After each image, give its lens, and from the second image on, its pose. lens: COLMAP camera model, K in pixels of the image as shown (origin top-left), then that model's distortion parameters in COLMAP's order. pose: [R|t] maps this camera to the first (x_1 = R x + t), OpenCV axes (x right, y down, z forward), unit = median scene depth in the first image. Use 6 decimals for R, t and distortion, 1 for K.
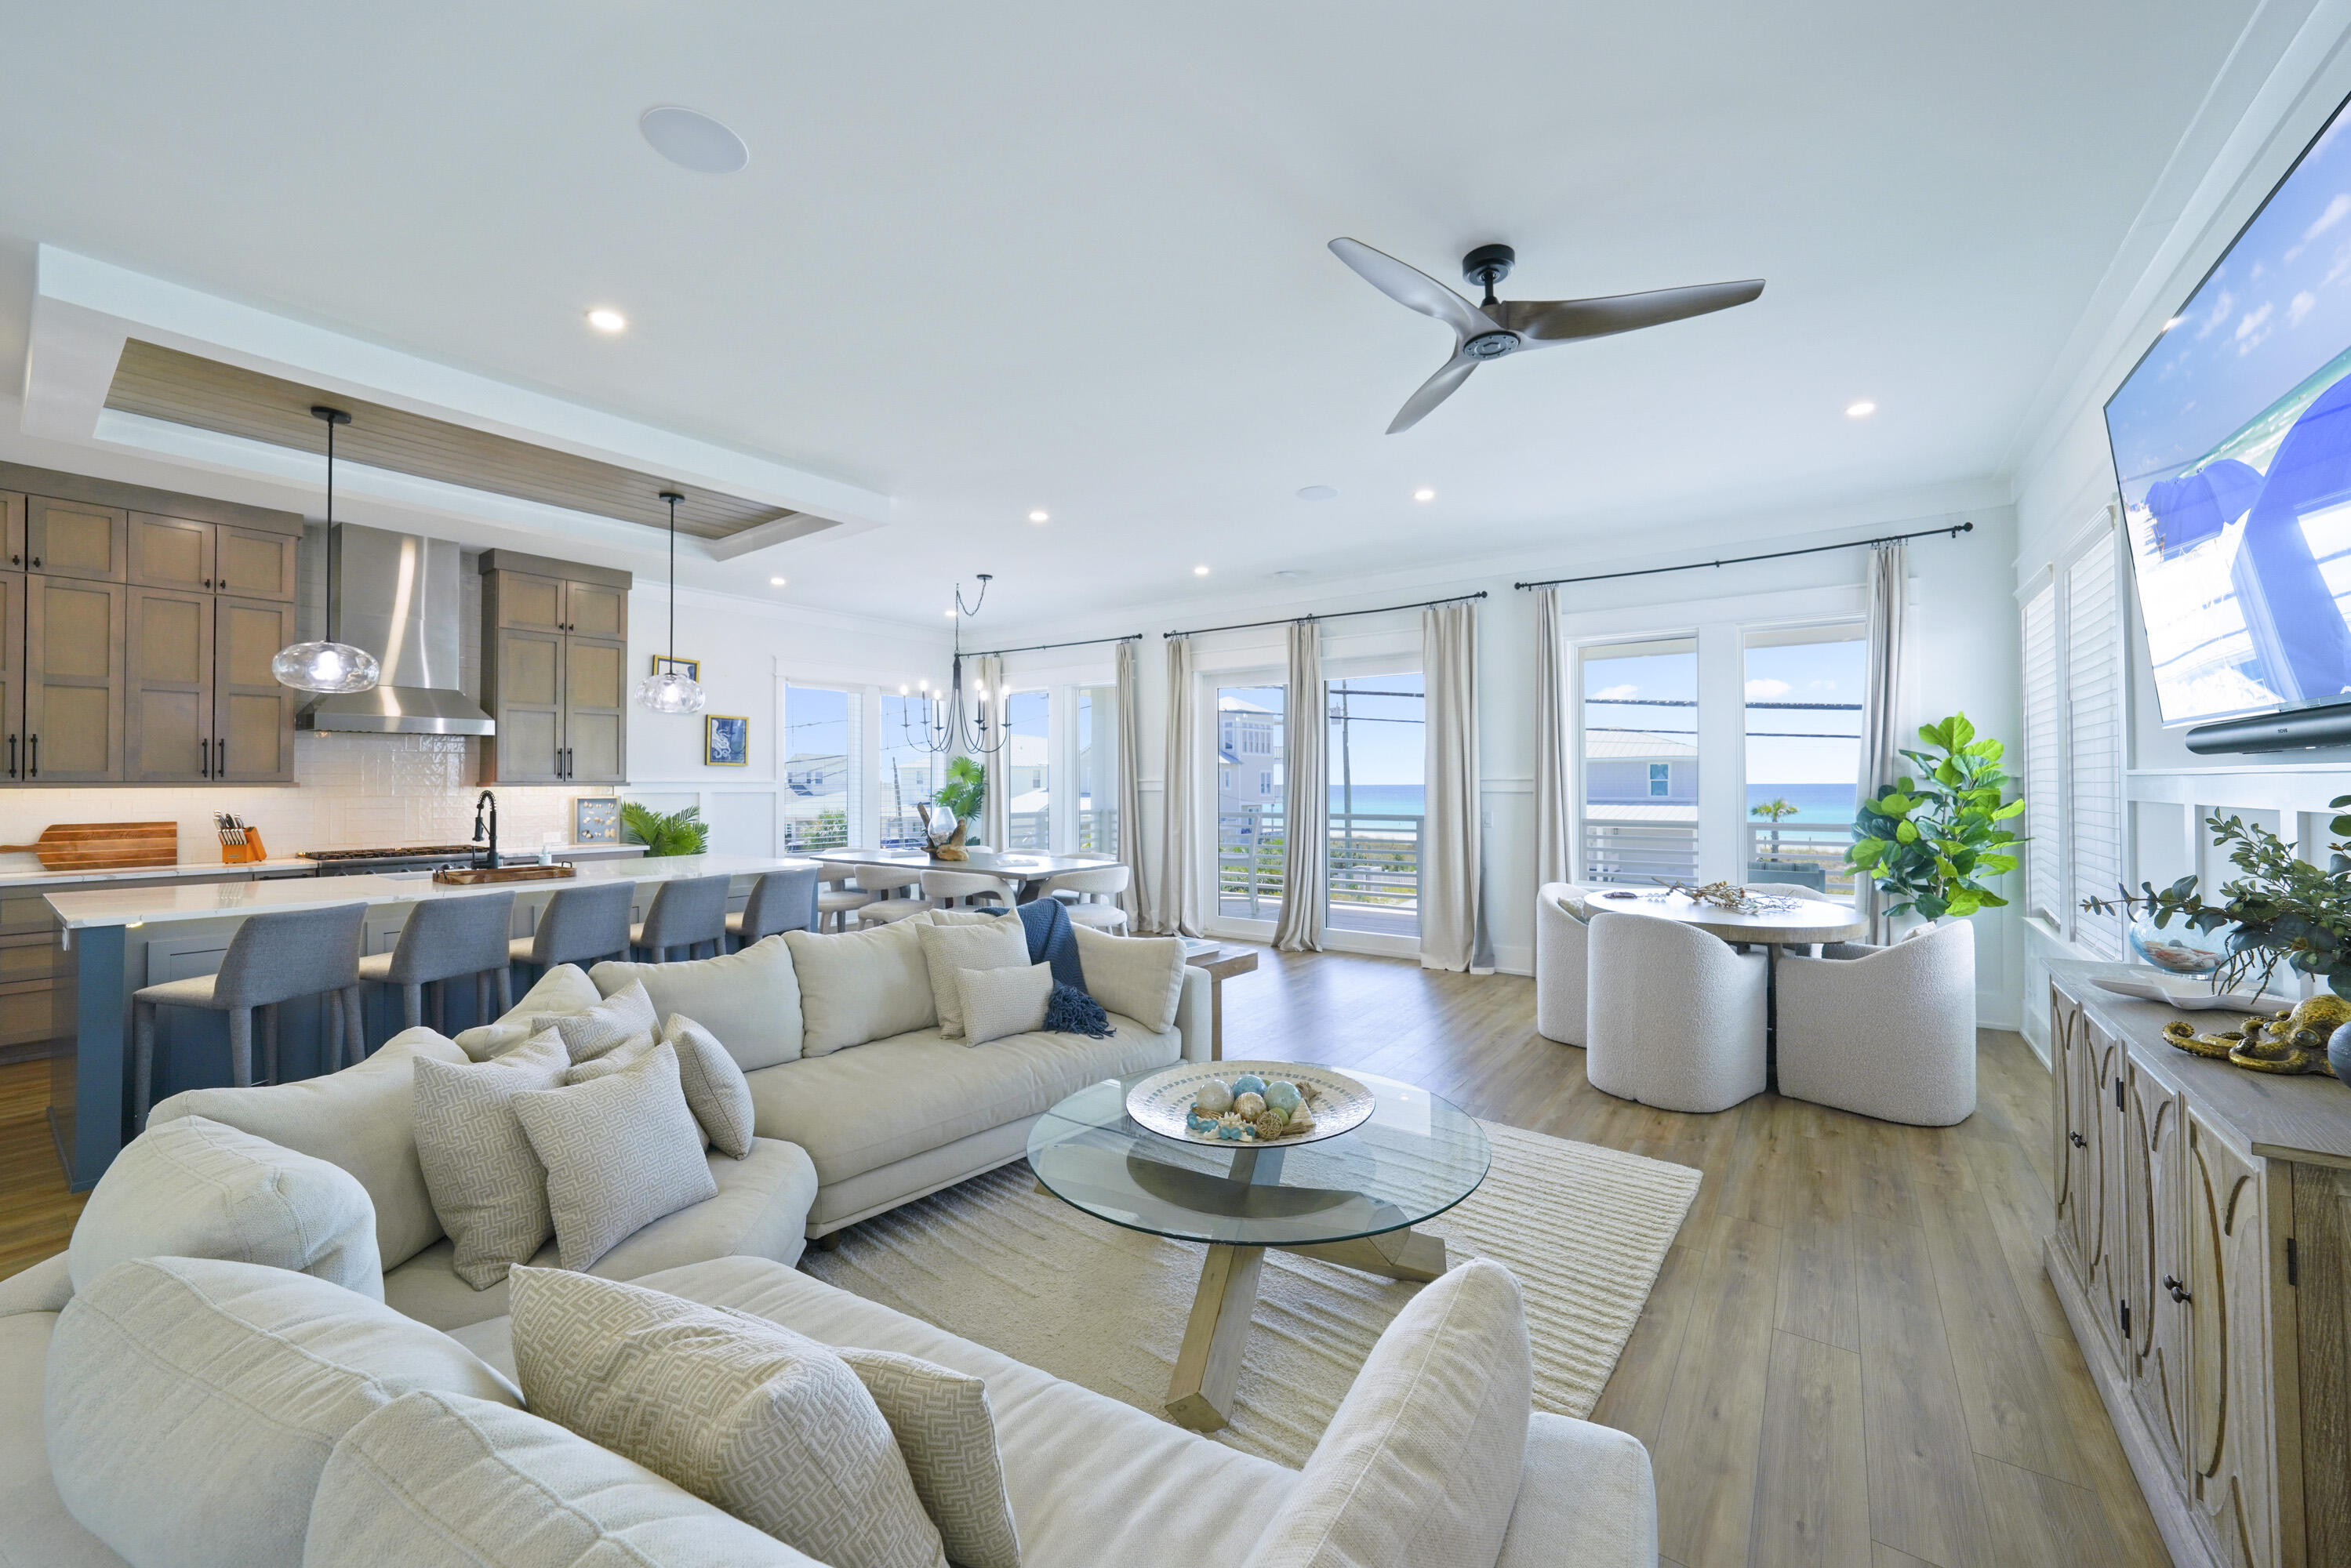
lens RADIAL K [[896.4, 0, 1179.8], [0, 896.4, 769.6], [0, 0, 1]] dist [0.000360, 0.000049]
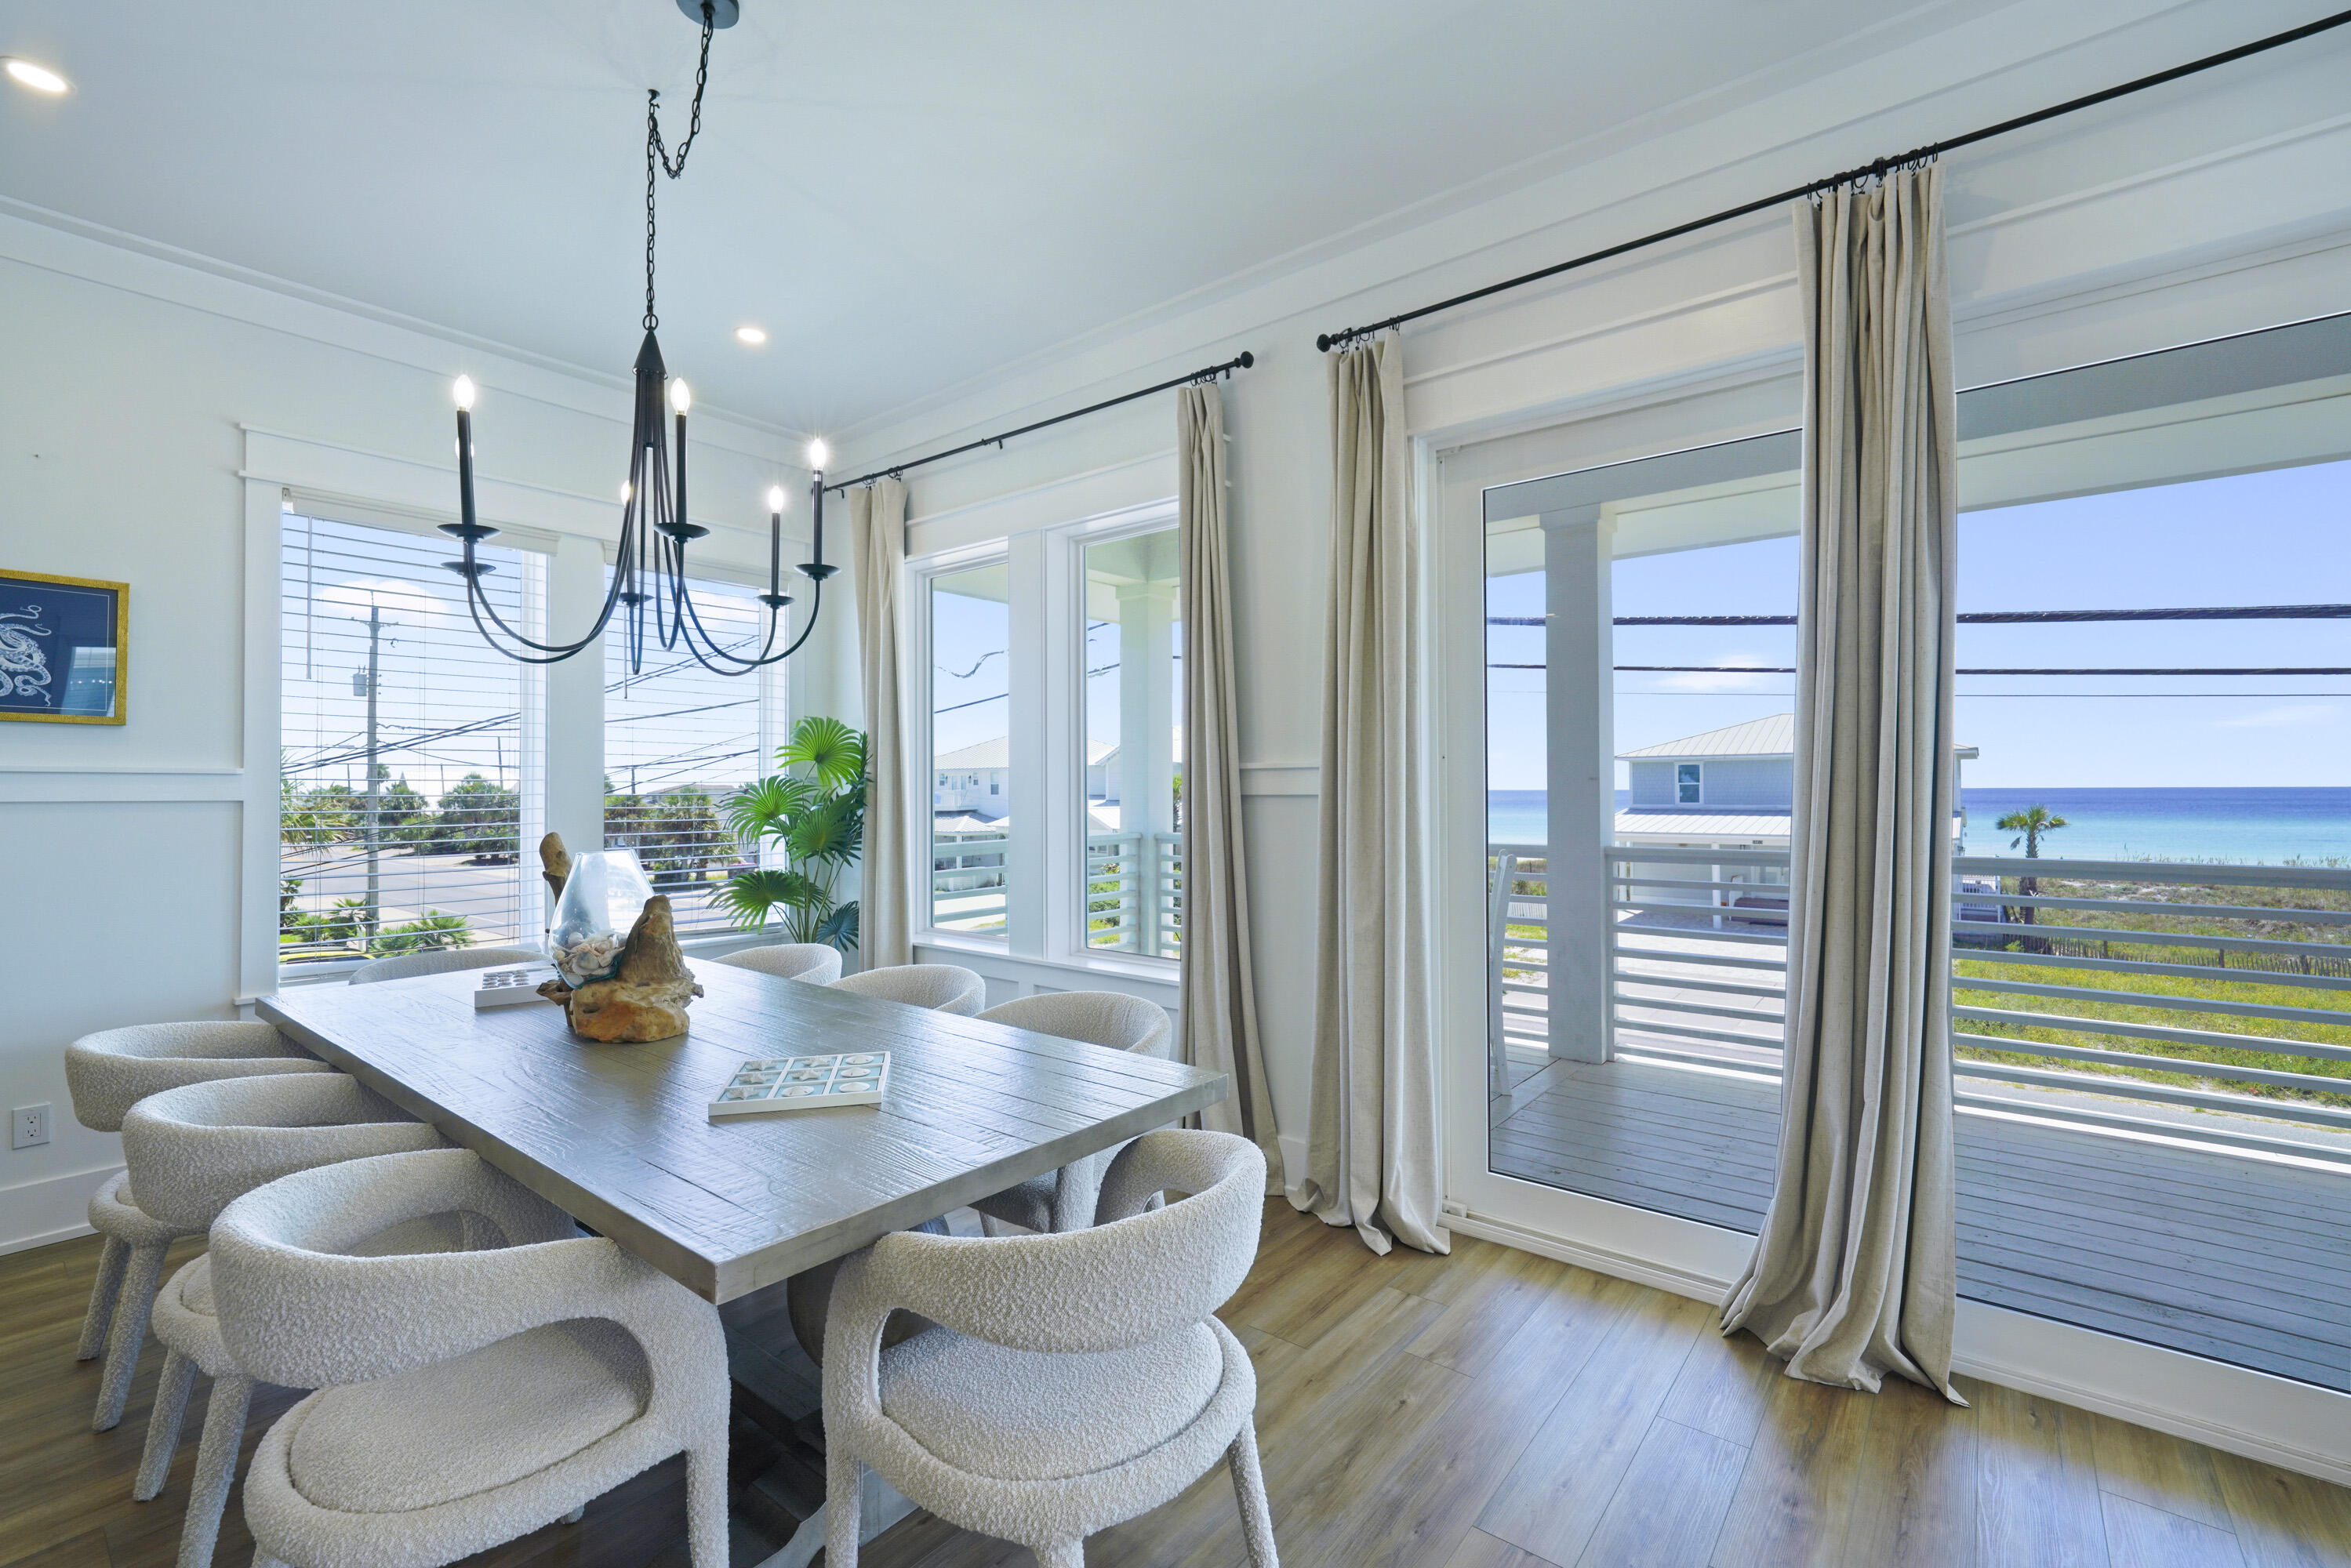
lens RADIAL K [[1022.0, 0, 1180.1], [0, 1022.0, 774.8], [0, 0, 1]] dist [-0.002139, -0.000241]
pose [[0.998750, -0.002888, -0.049894, -0.051168], [0.003048, 0.999990, 0.003119, 0.014437], [0.049884, -0.003267, 0.998750, 0.599025]]
